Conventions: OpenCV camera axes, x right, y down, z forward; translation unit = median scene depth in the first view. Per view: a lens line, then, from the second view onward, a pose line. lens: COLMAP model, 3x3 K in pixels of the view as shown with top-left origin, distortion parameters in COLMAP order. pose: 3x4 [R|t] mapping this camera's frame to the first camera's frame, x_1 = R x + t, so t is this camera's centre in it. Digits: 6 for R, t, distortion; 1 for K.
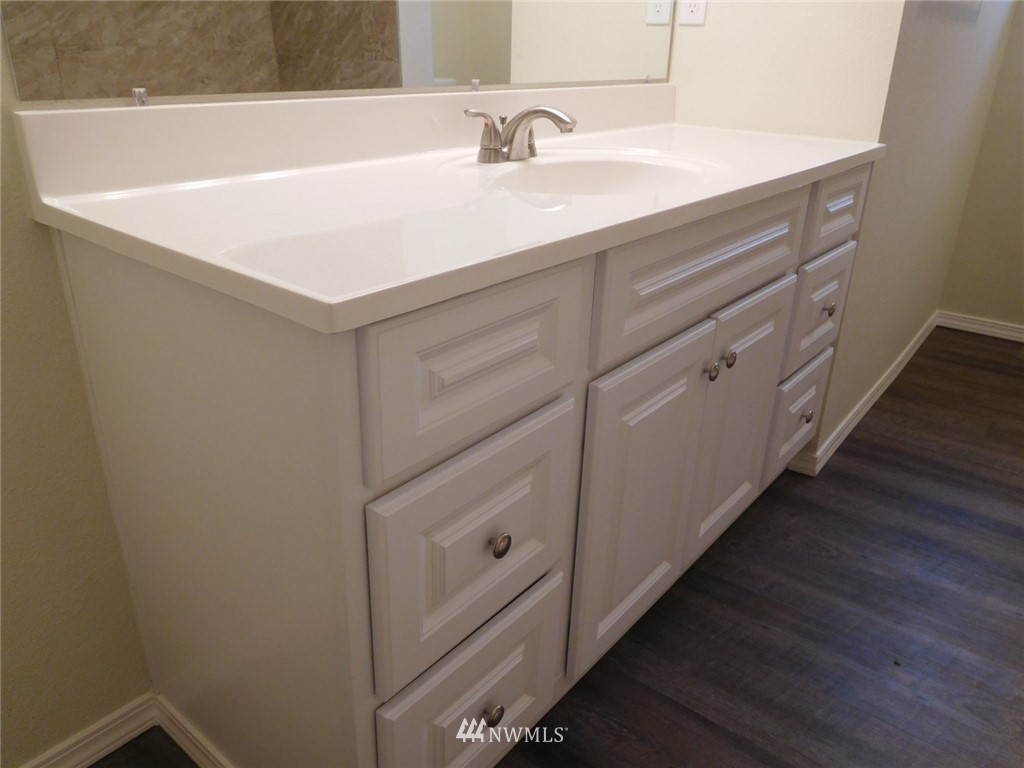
lens RADIAL K [[767.5, 0, 515.7], [0, 767.5, 380.1], [0, 0, 1]] dist [-0.019557, 0.008964]
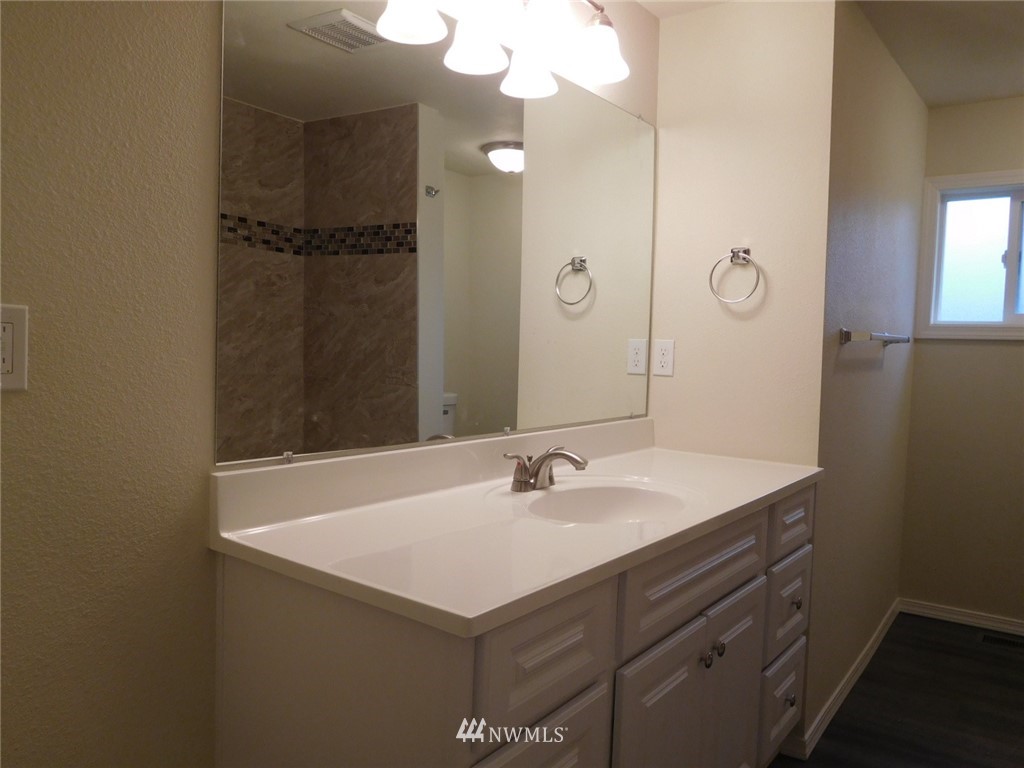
lens RADIAL K [[767.5, 0, 510.9], [0, 767.5, 391.4], [0, 0, 1]] dist [-0.019557, 0.008964]
pose [[0.999550, 0.000537, 0.030005, -0.078320], [0.009770, 0.939546, -0.342282, 0.000762], [-0.028375, 0.342421, 0.939118, -0.239643]]
